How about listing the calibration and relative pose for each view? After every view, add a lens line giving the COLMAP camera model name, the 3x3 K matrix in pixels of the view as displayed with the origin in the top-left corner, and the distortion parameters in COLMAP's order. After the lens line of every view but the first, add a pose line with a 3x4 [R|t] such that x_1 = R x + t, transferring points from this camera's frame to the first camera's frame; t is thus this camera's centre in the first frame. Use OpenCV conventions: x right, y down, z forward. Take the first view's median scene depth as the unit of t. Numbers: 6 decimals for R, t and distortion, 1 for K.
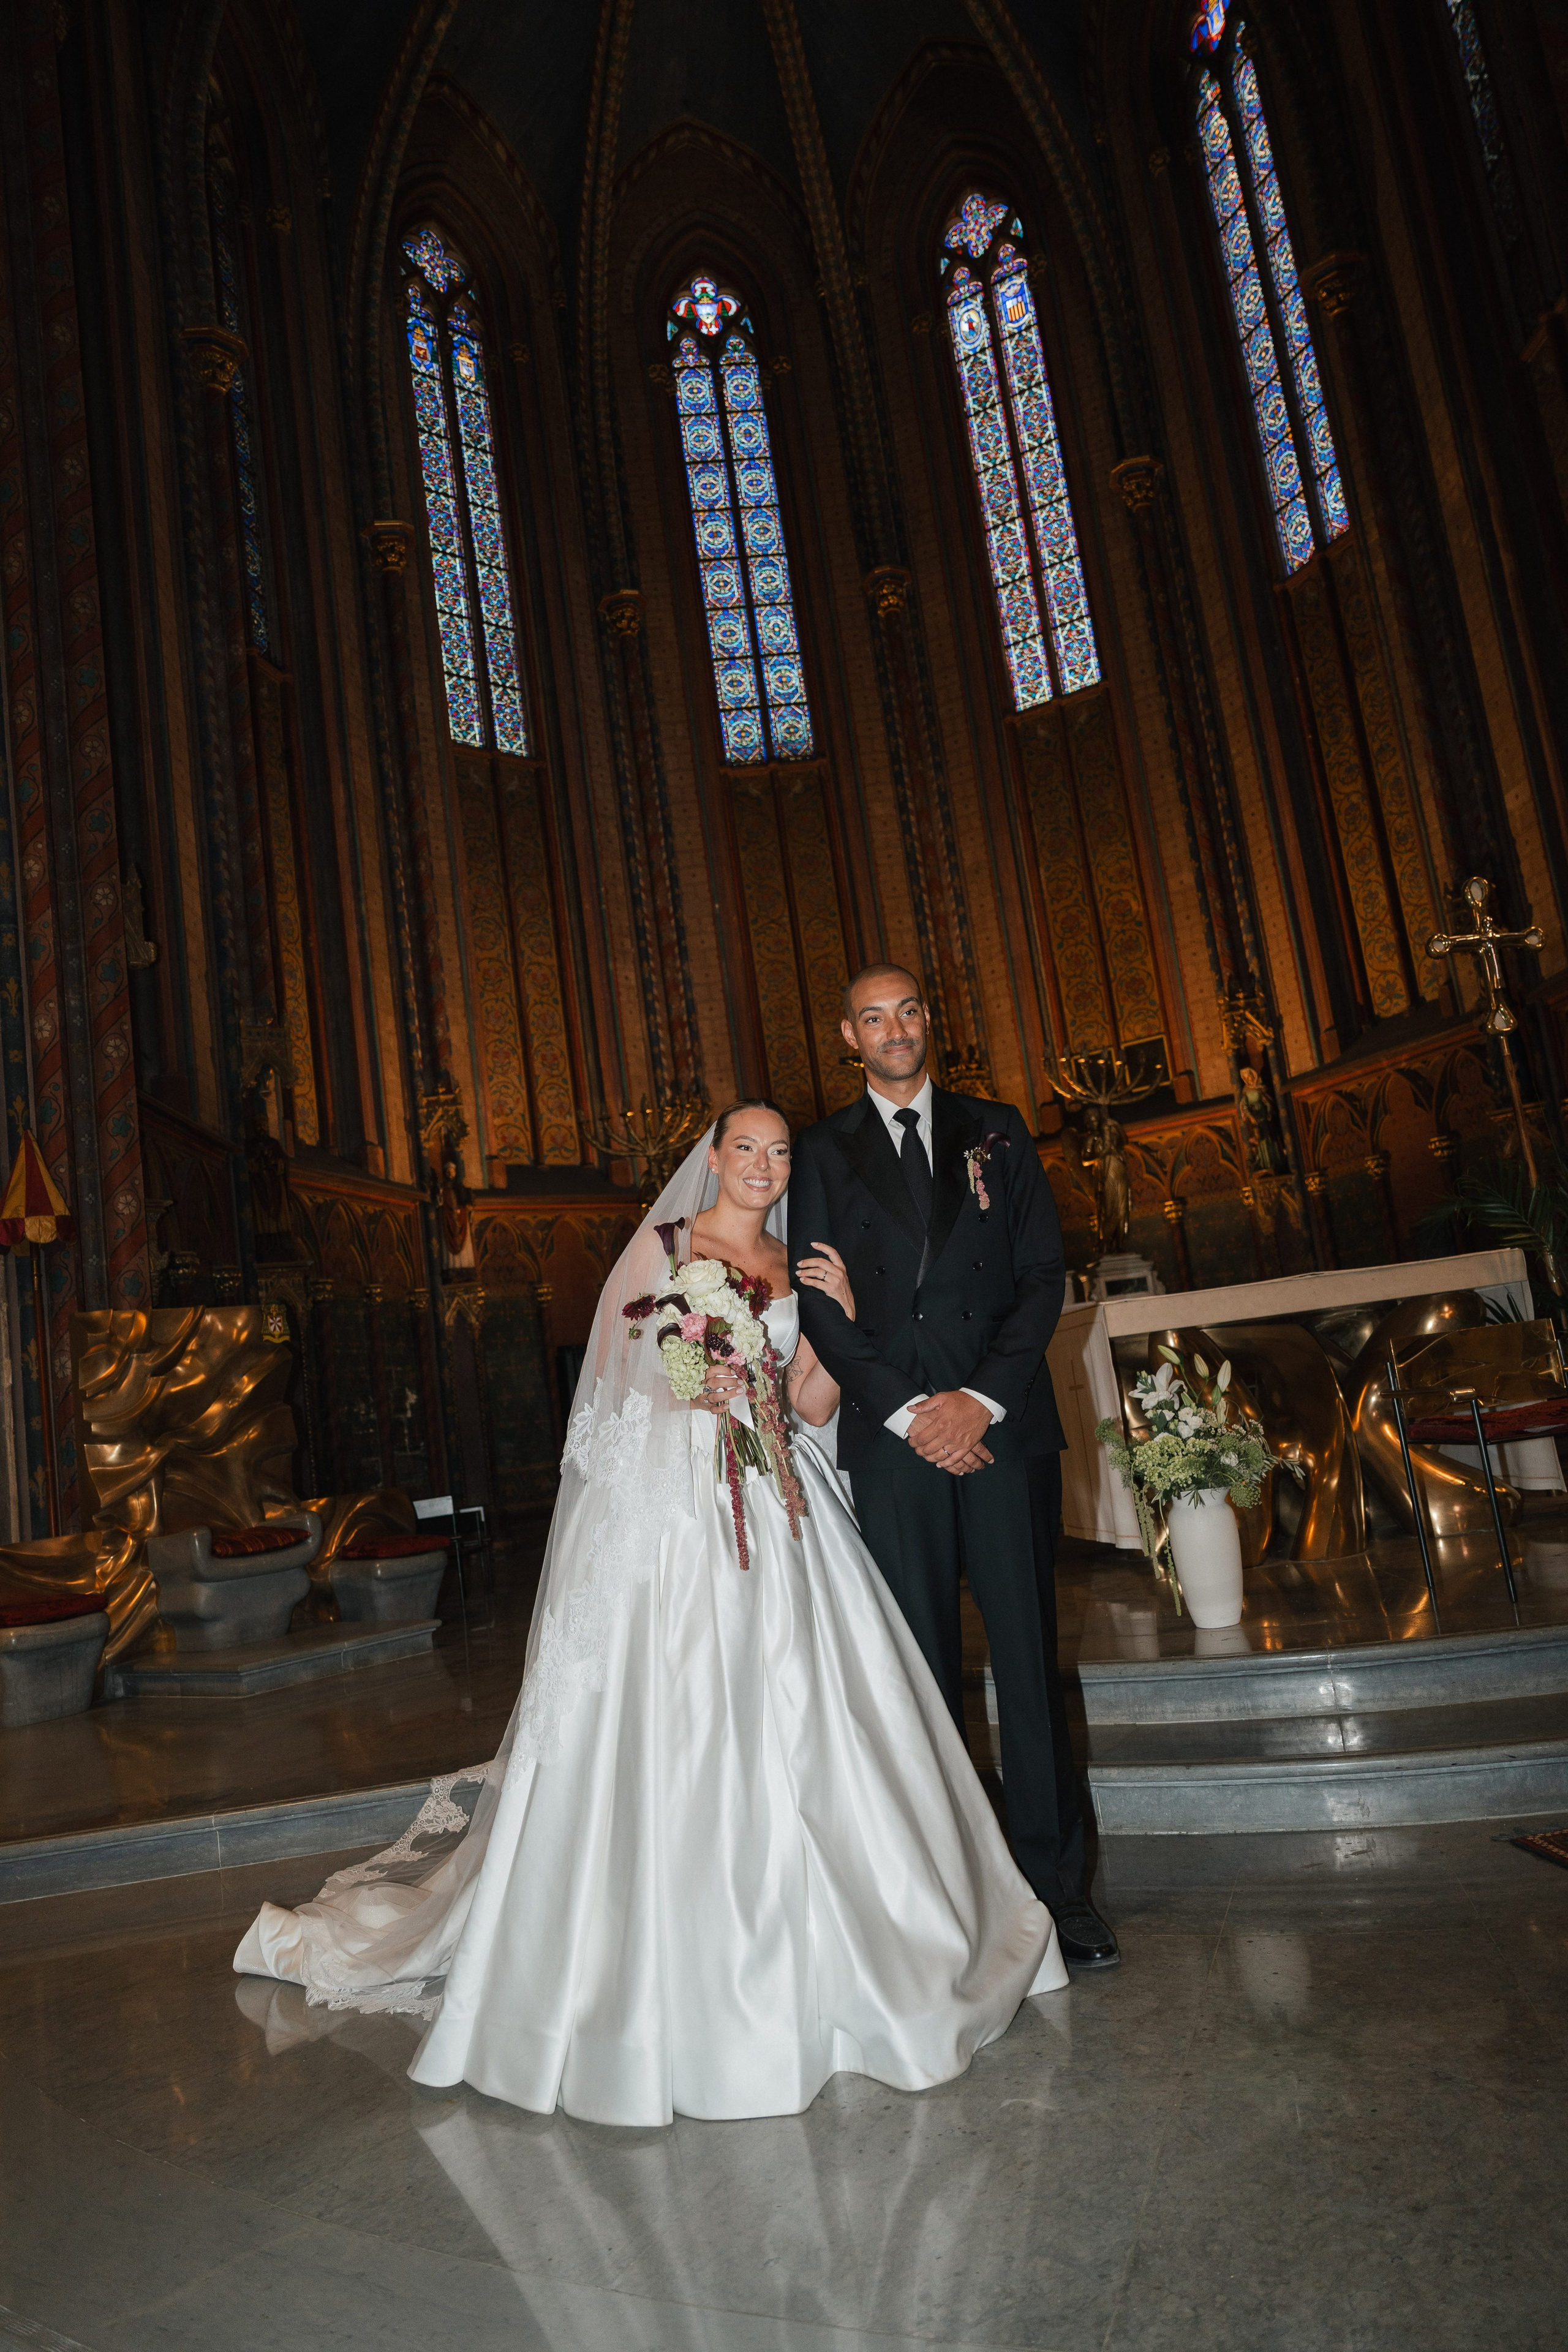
lens RADIAL K [[1671.0, 0, 784.0], [0, 1671.0, 1176.0], [0, 0, 1]] dist [-0.024060, 0.004109]
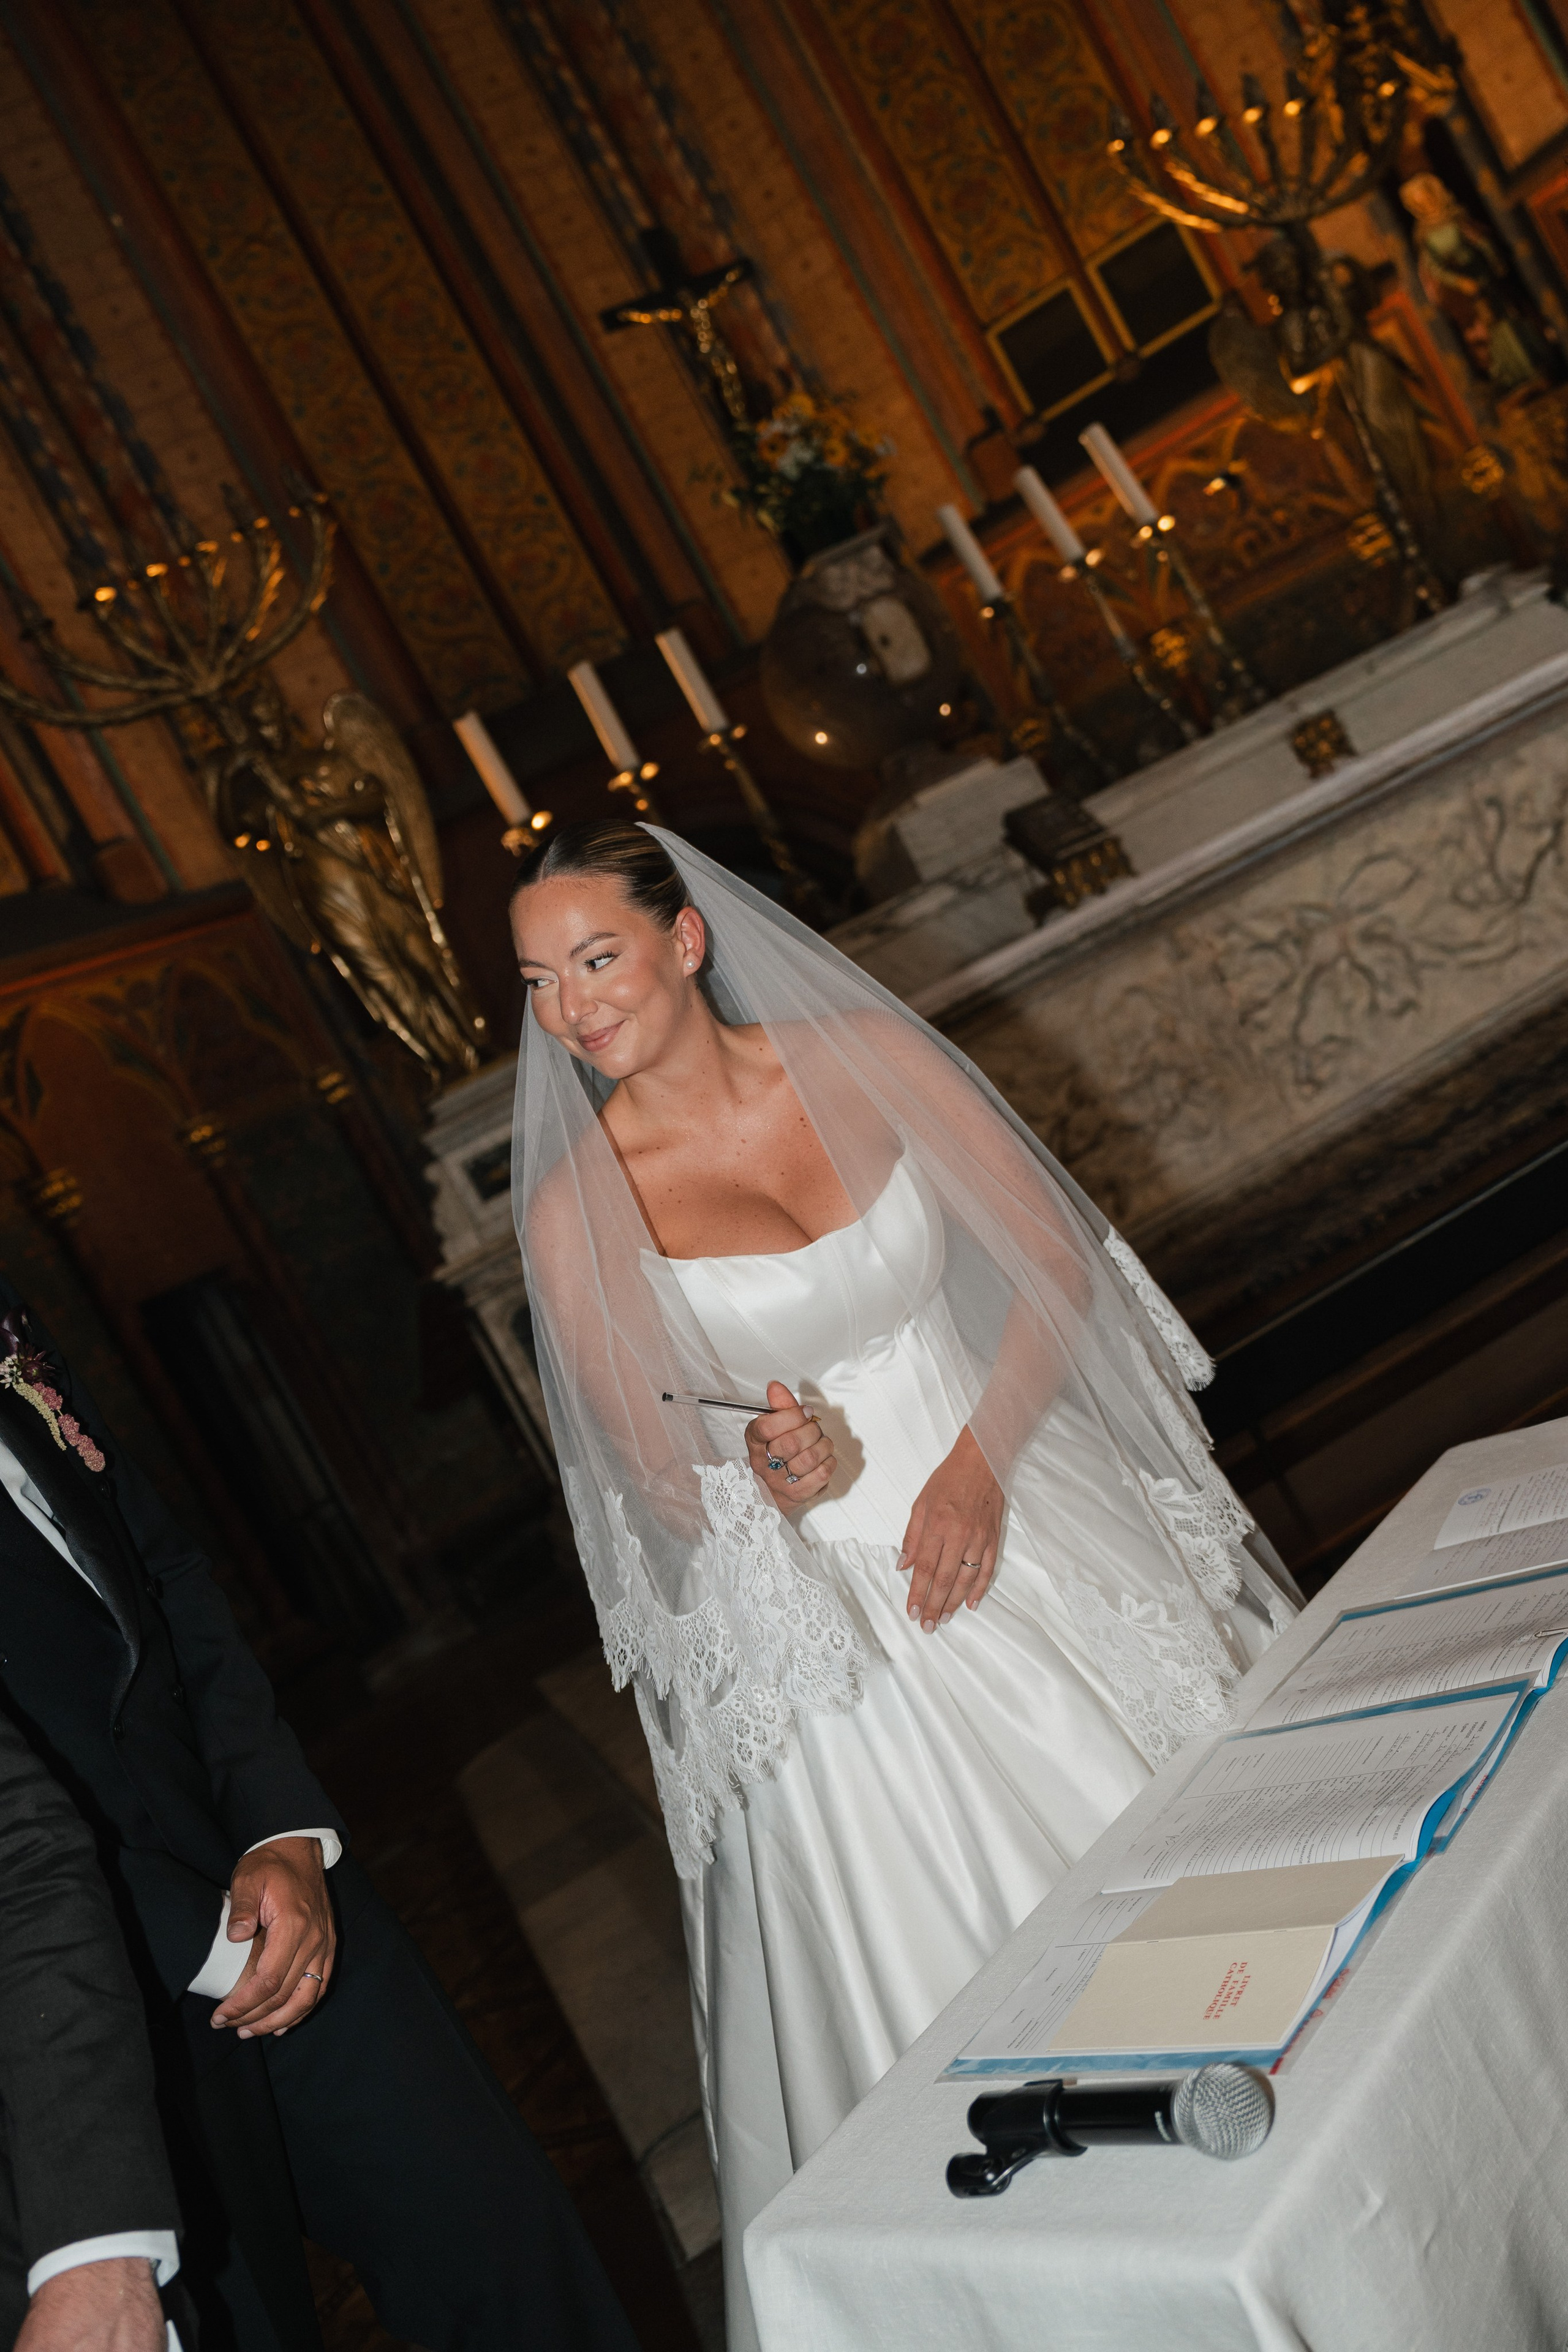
lens RADIAL K [[2056.2, 0, 784.0], [0, 2056.2, 1176.0], [0, 0, 1]] dist [0.008152, 0.006581]
pose [[0.920947, -0.345457, 0.180323, -0.065761], [0.320010, 0.934496, 0.155920, 0.041884], [-0.222374, -0.085889, 0.971171, 0.448615]]
